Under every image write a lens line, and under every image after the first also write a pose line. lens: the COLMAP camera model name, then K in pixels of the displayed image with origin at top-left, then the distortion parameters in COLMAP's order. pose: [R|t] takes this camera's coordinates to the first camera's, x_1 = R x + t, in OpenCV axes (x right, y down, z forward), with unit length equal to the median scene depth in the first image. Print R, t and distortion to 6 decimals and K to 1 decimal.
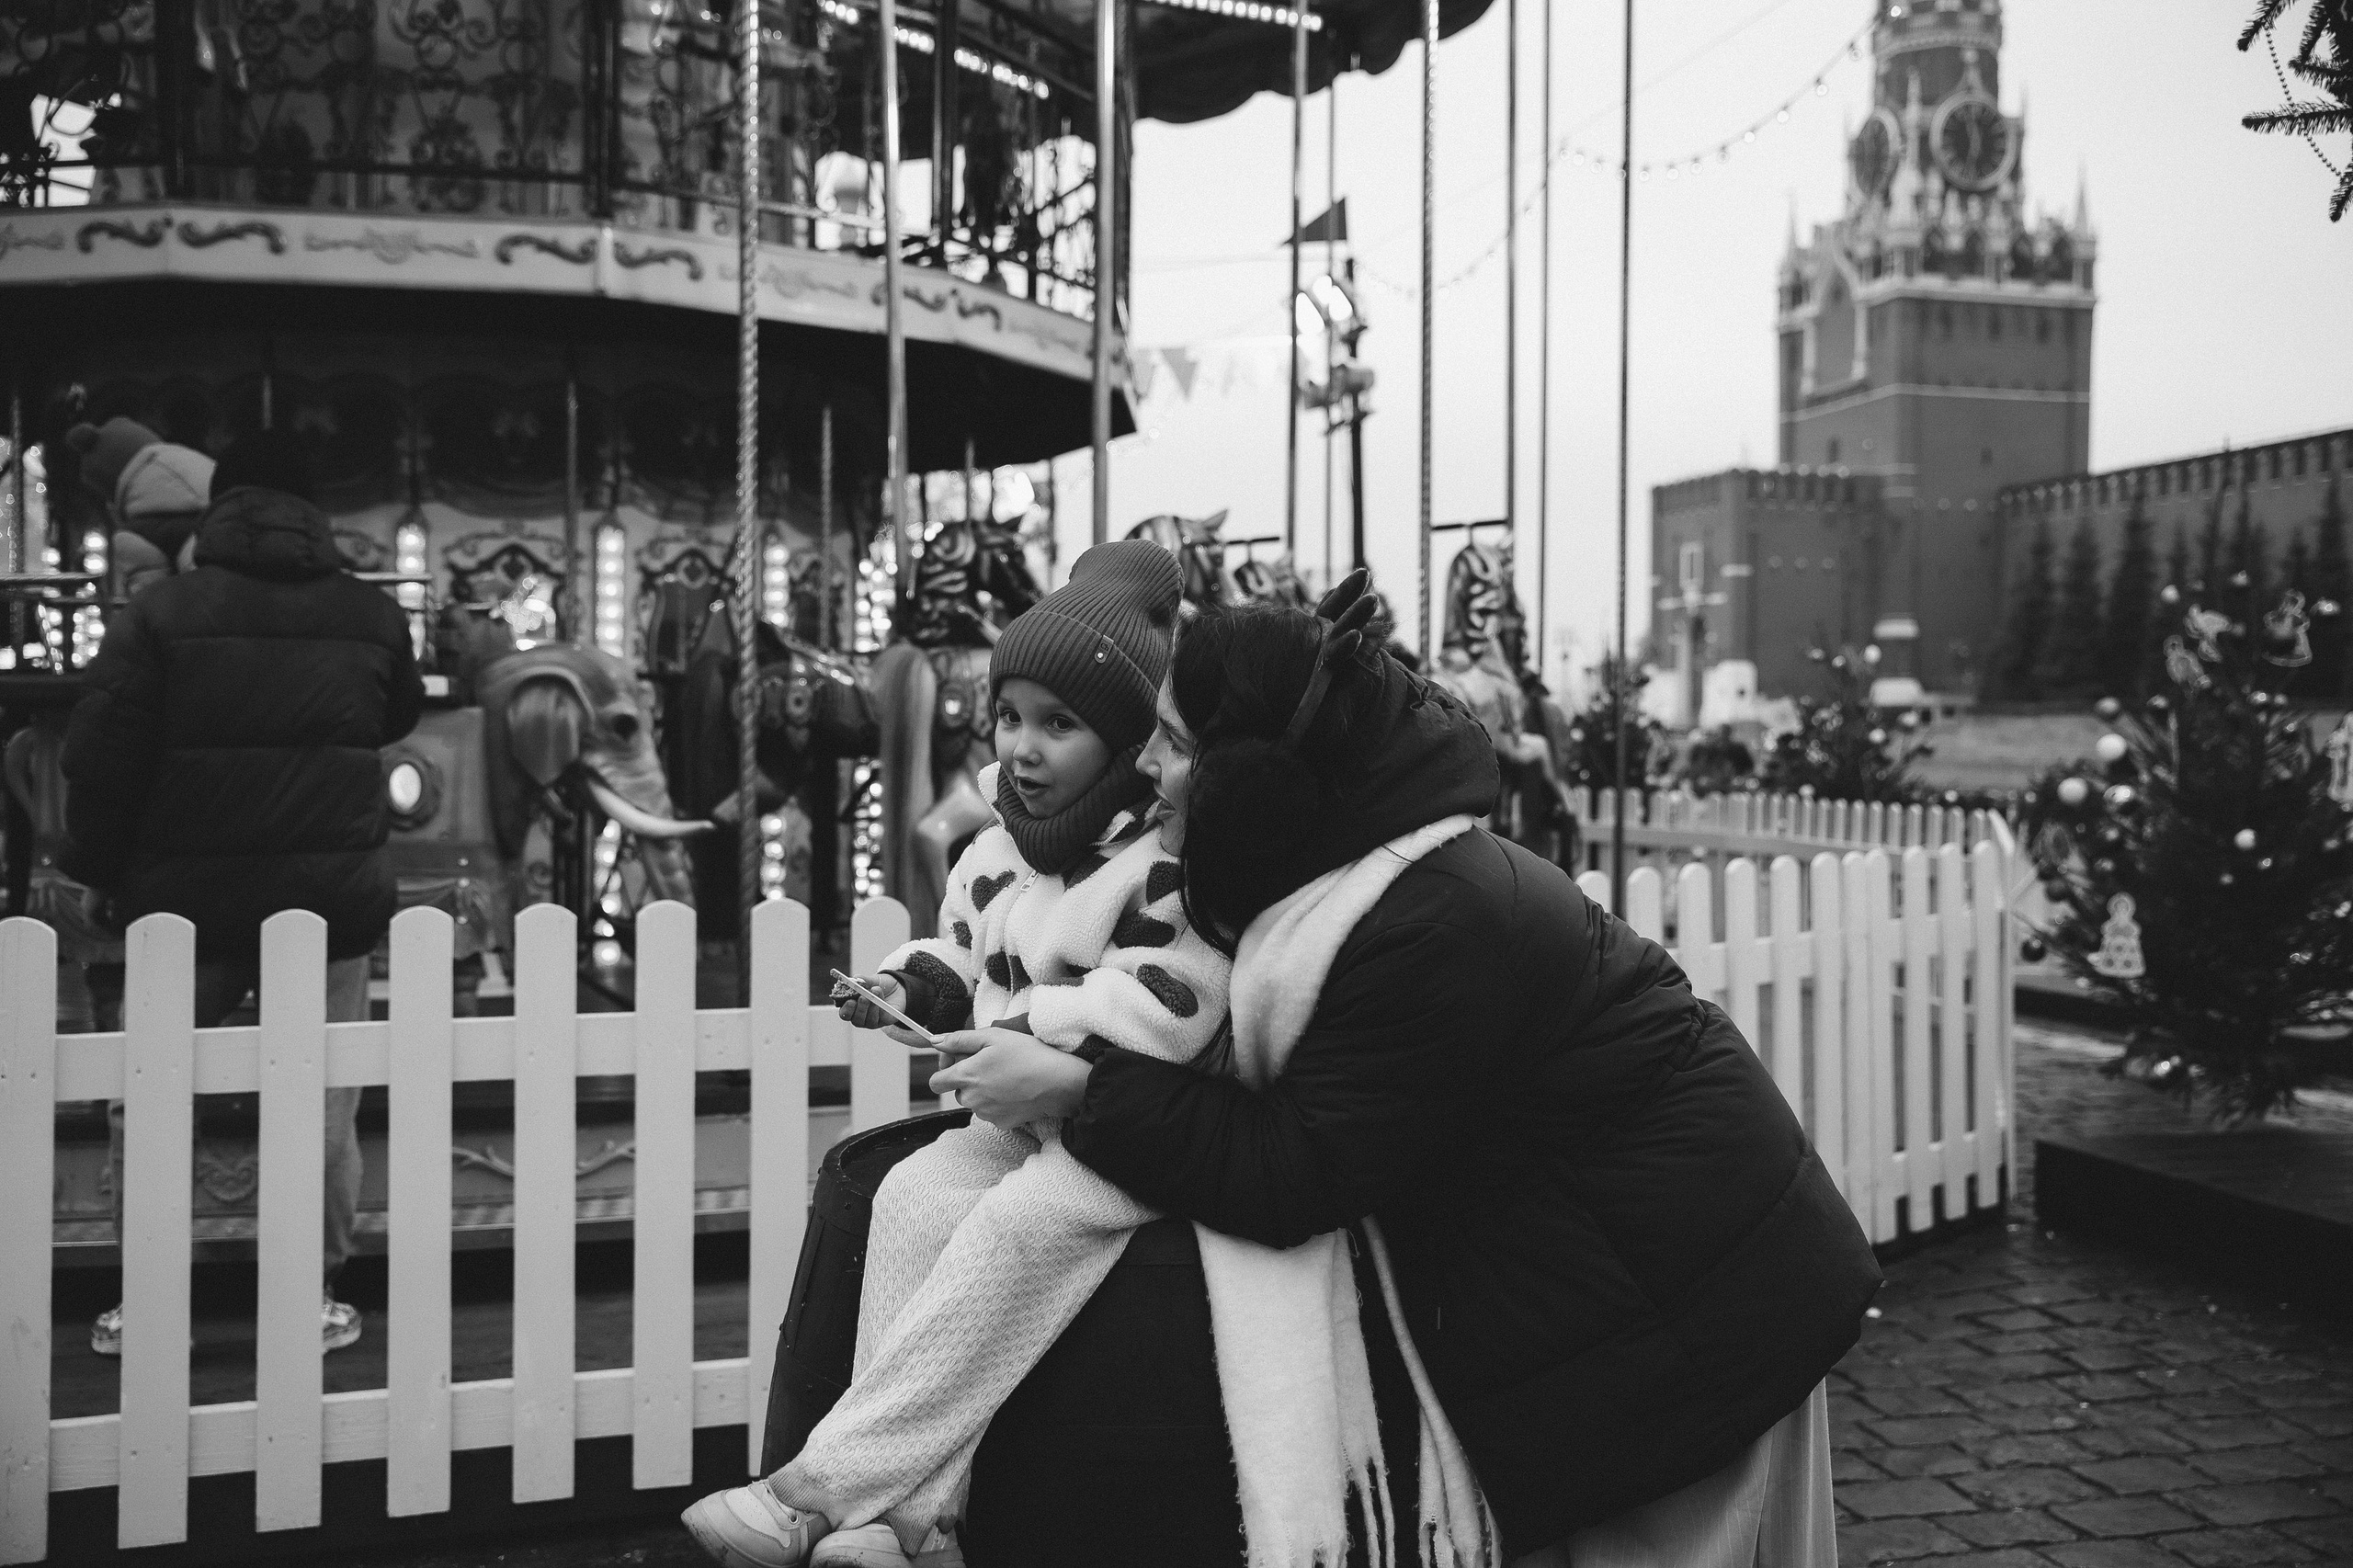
lens RADIAL K [[2234.3, 0, 1162.5], [0, 2234.3, 778.3], [0, 0, 1]] dist [0.011993, 0.000000]
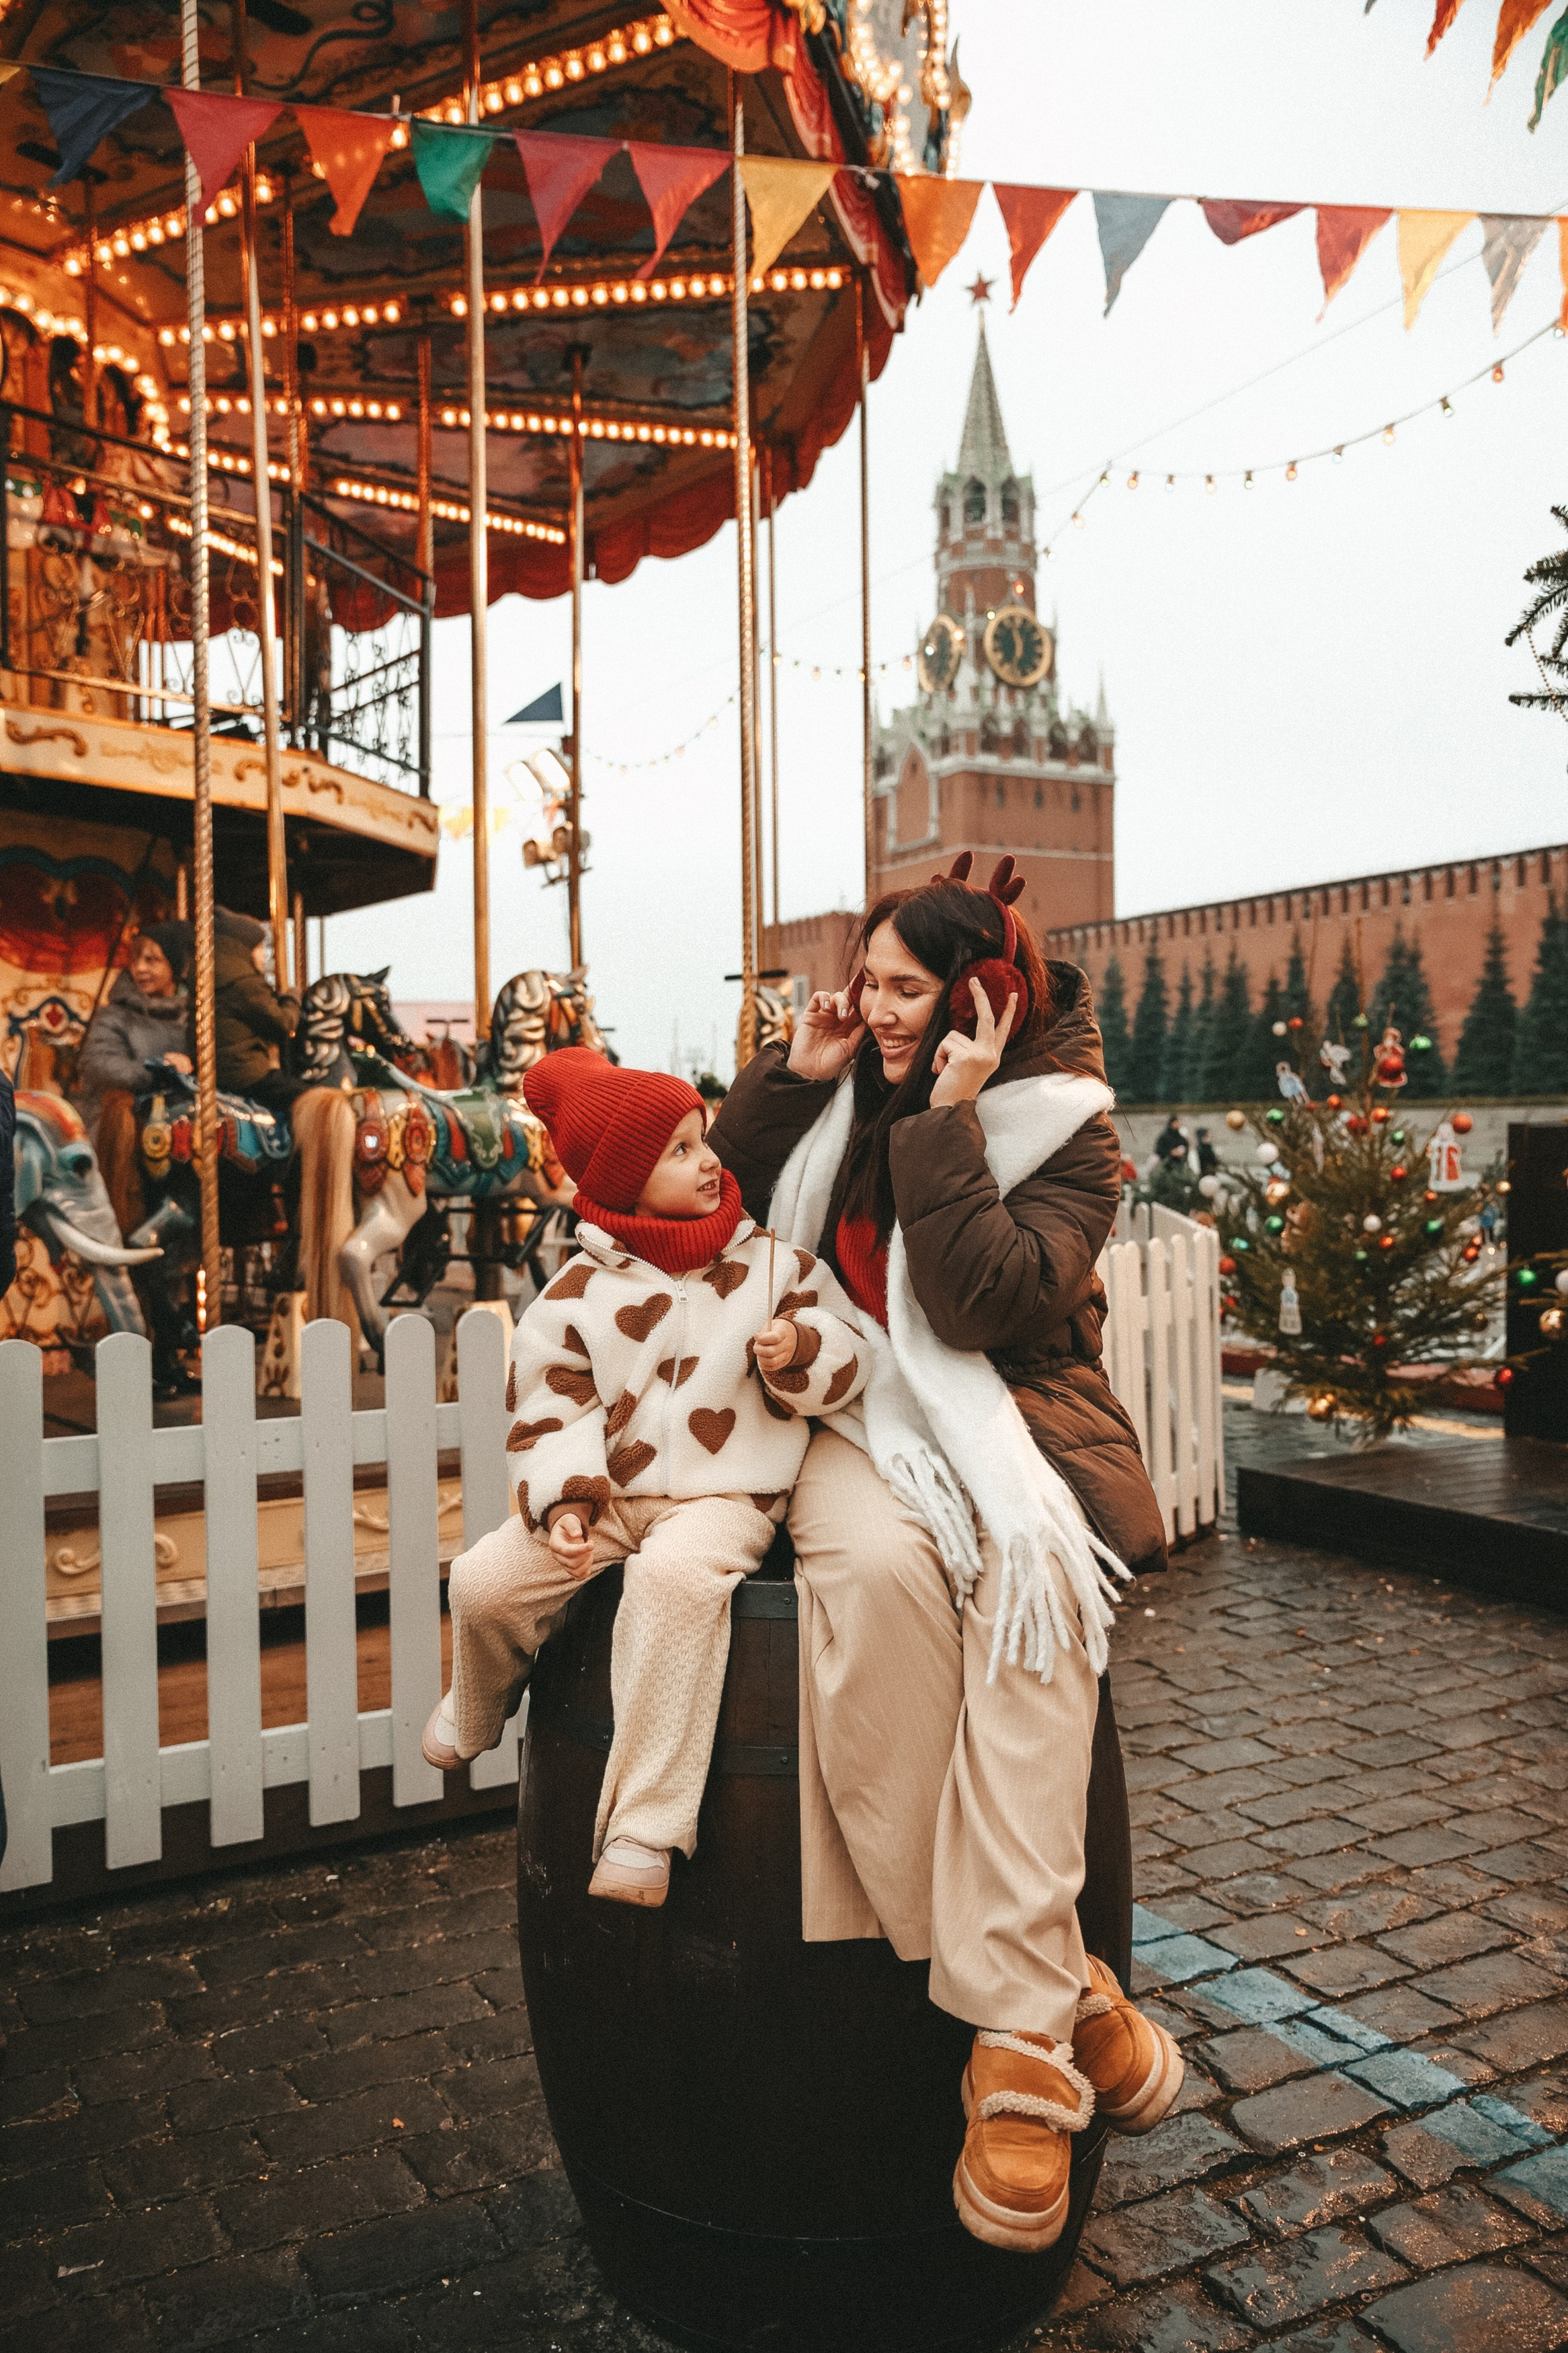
lens RADIAL K [[1953.5, 0, 797.2], [0, 1953.5, 1169.4], [0, 0, 1]] dist [-0.040255, 0.015418]
pose [[0.973485, -0.022342, 0.227655, -0.077823], [0.023579, 0.999718, -0.002714, -0.006981], [-0.227530, 0.008010, 0.973738, -0.011555]]
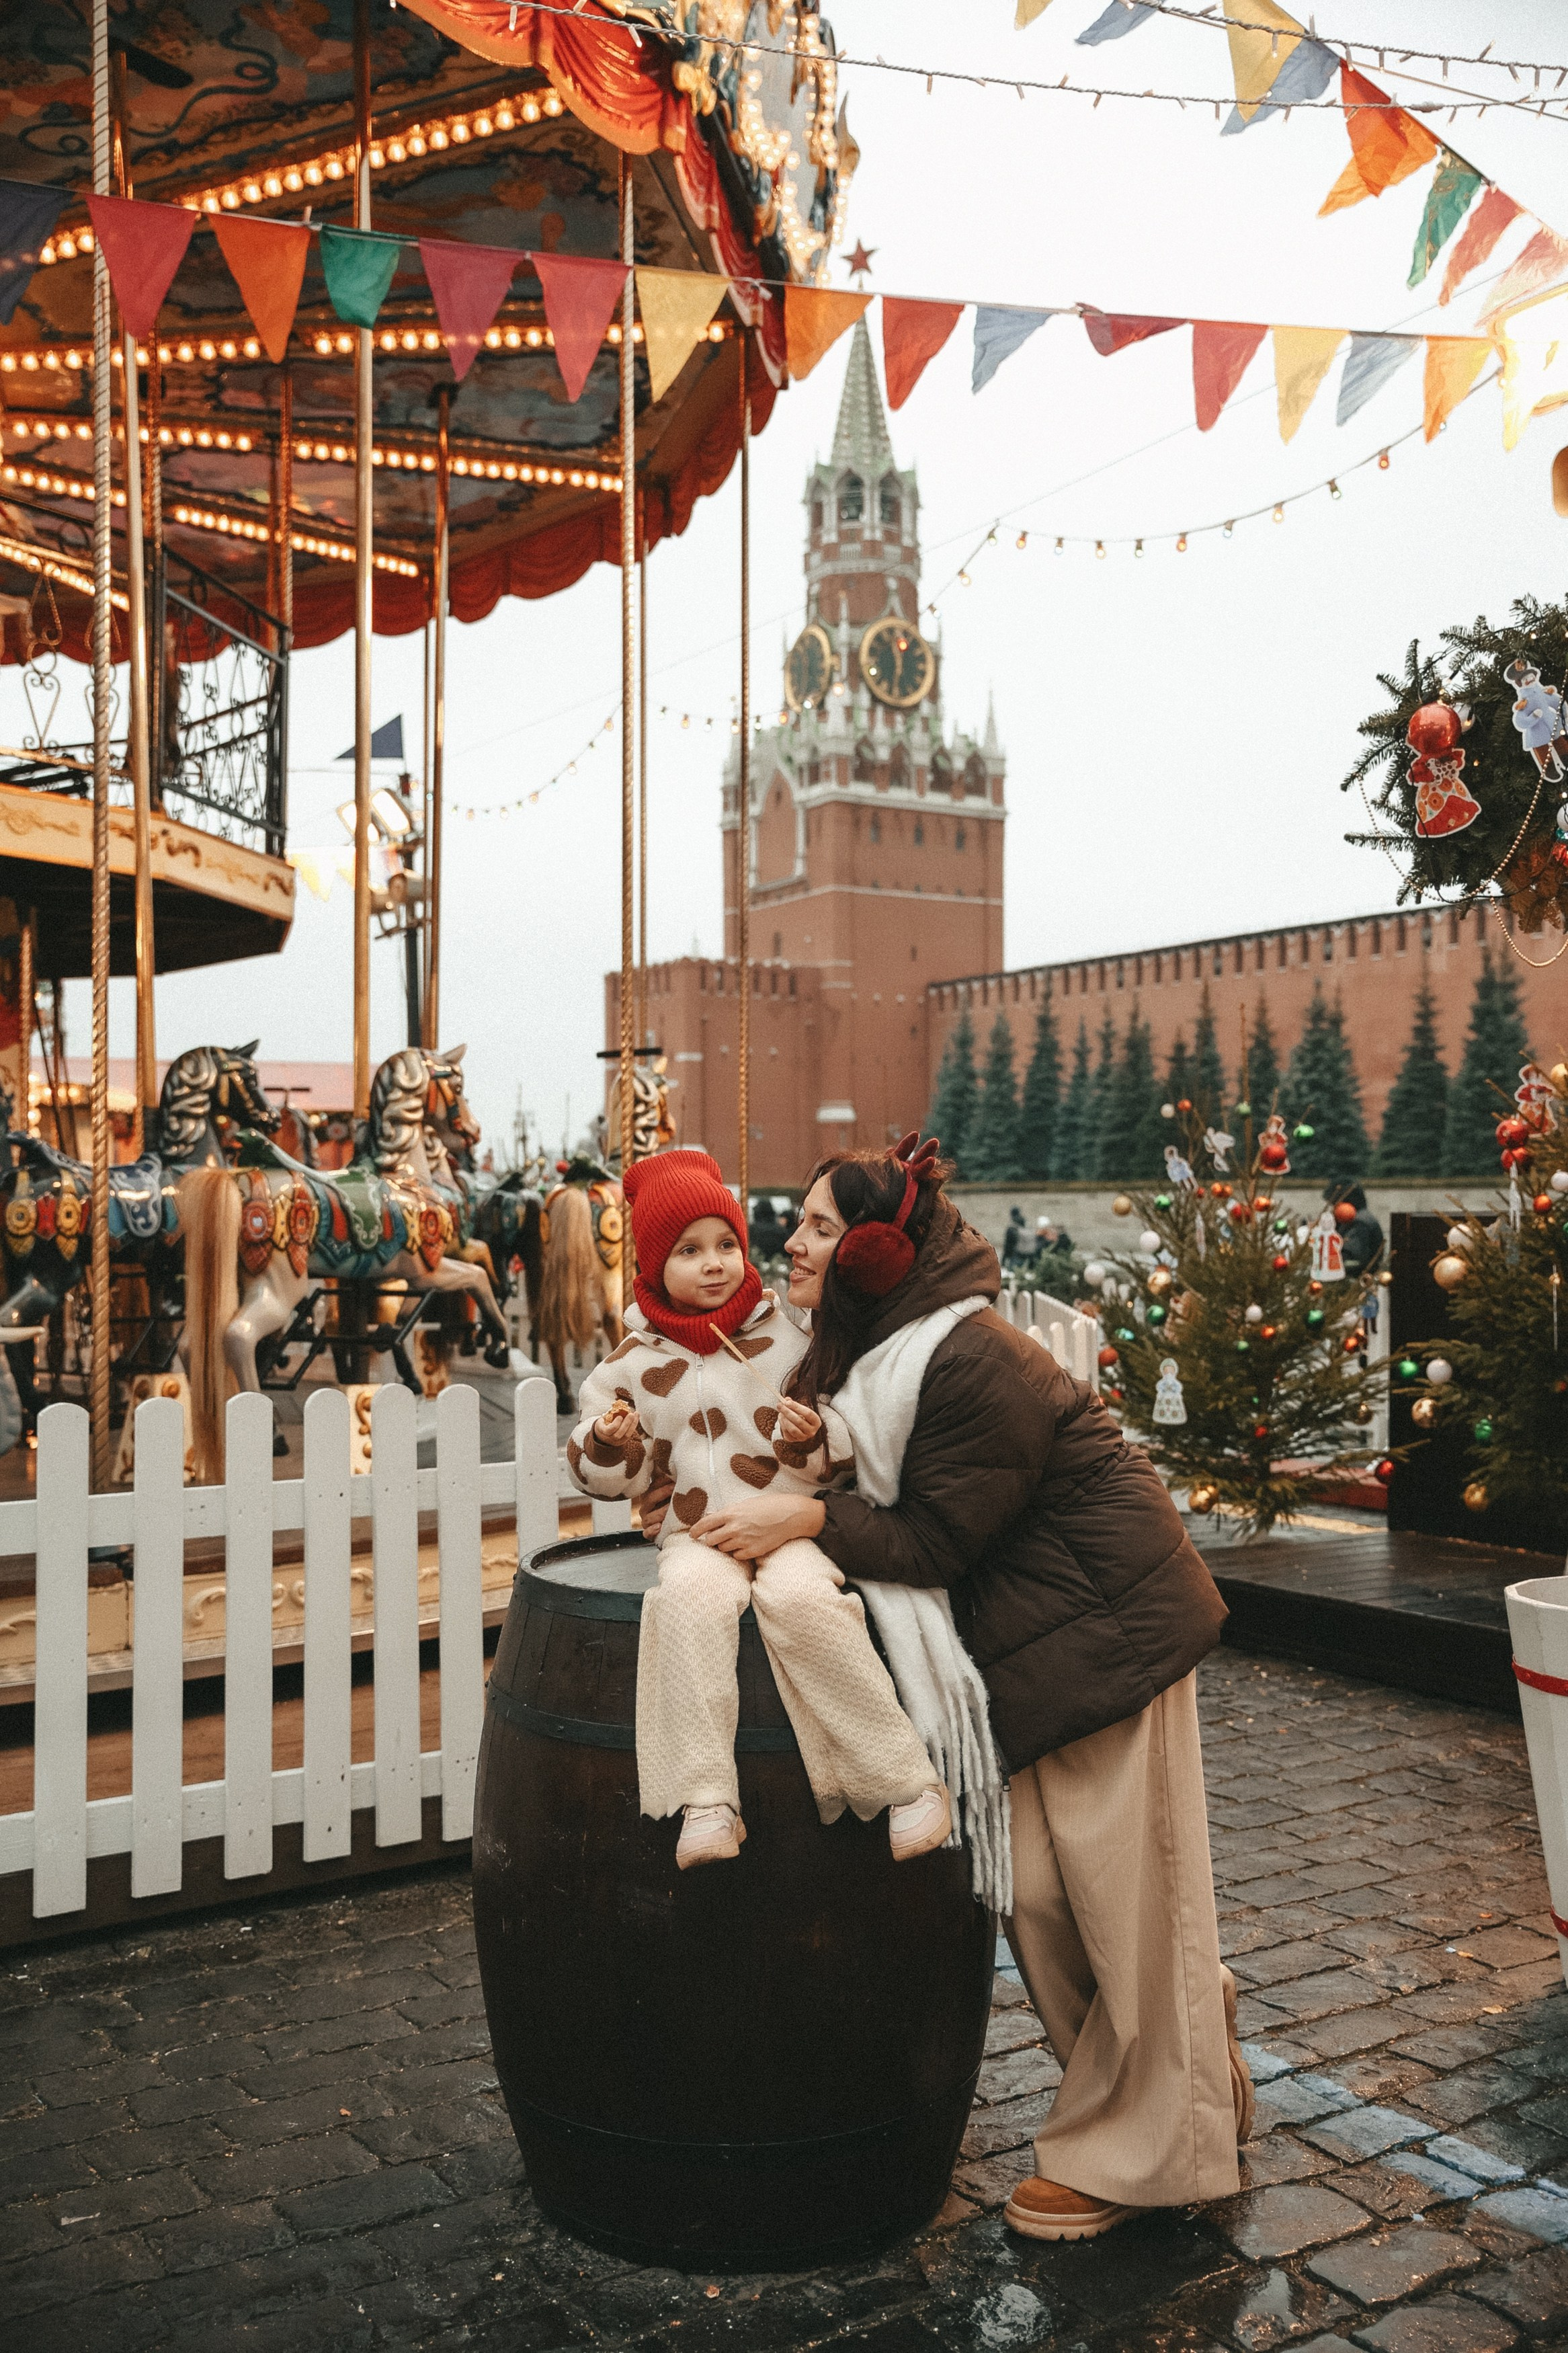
lens RADIAL K [[2234.0, 0, 789.6], [0, 2234.0, 1168.0], [0, 0, 1]] dist [0.011993, 0.000000]
pose [[0.956316, -0.002696, 0.292321, -0.118191], [0.014686, 0.999138, -0.038828, -0.007831], [-0.291964, 0.041424, 0.955532, -0.117811]]
